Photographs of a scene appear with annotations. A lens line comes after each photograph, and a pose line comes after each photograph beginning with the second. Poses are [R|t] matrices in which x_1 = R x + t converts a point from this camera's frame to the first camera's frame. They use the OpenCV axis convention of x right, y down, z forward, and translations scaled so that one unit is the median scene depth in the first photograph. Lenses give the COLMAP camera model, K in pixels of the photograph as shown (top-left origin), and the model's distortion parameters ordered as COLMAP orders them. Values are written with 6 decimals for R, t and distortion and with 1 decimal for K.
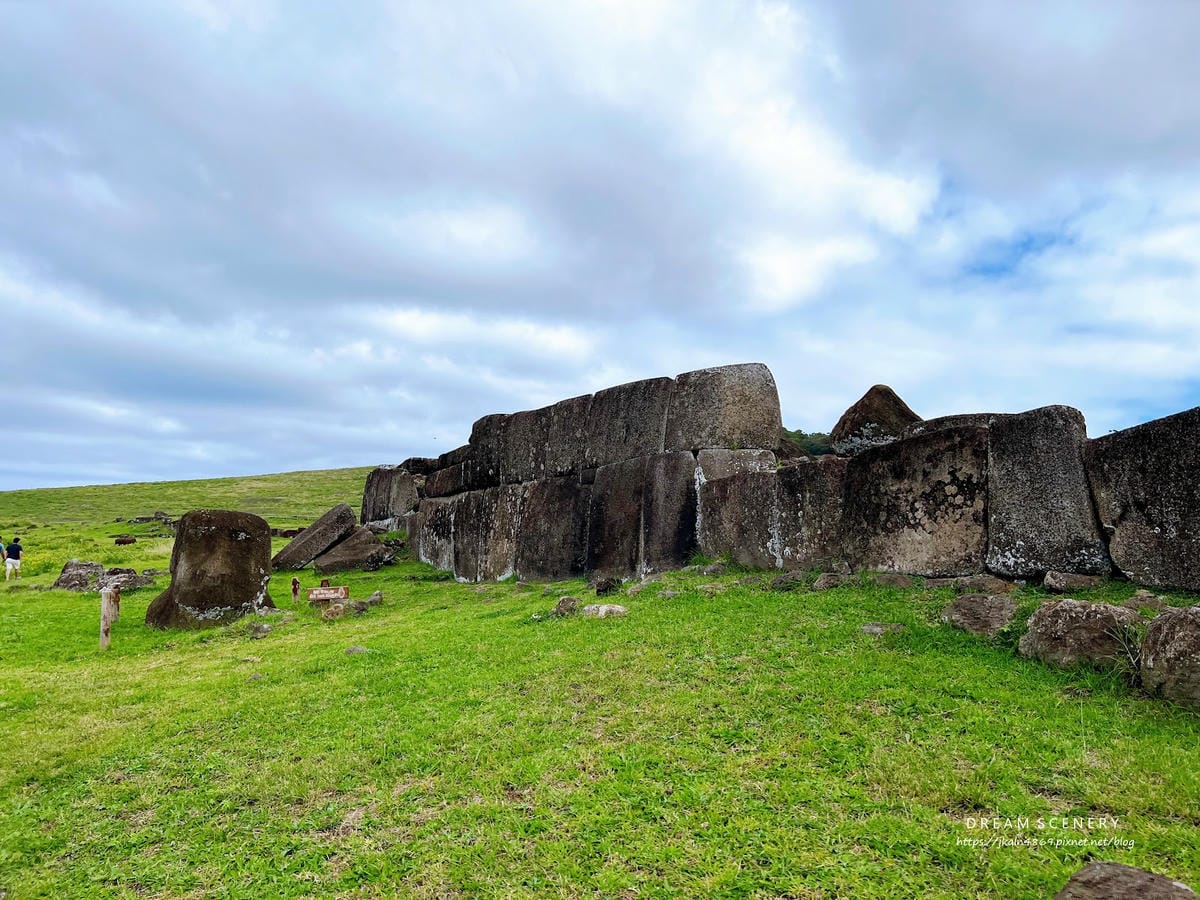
lens RADIAL K [[974.1, 0, 600.4], [0, 974.1, 432.1], [0, 0, 1]] dist [0.119938, -0.221768]
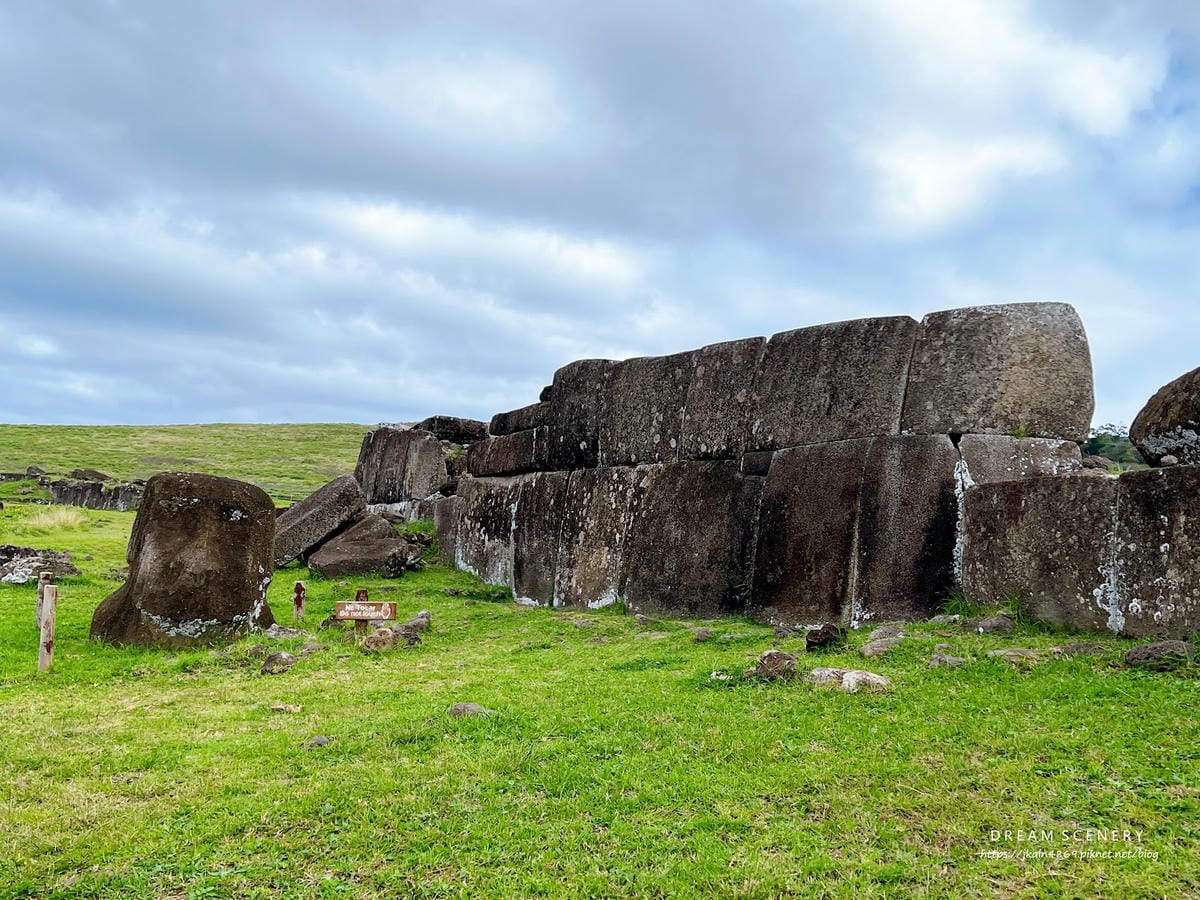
lens RADIAL K [[1383.8, 0, 565.2], [0, 1383.8, 449.1], [0, 0, 1]] dist [0.238085, -0.795504]
pose [[0.996445, 0.068110, -0.049591, -0.089685], [-0.066117, 0.996978, 0.040777, 0.006438], [0.052218, -0.037354, 0.997937, 0.061072]]
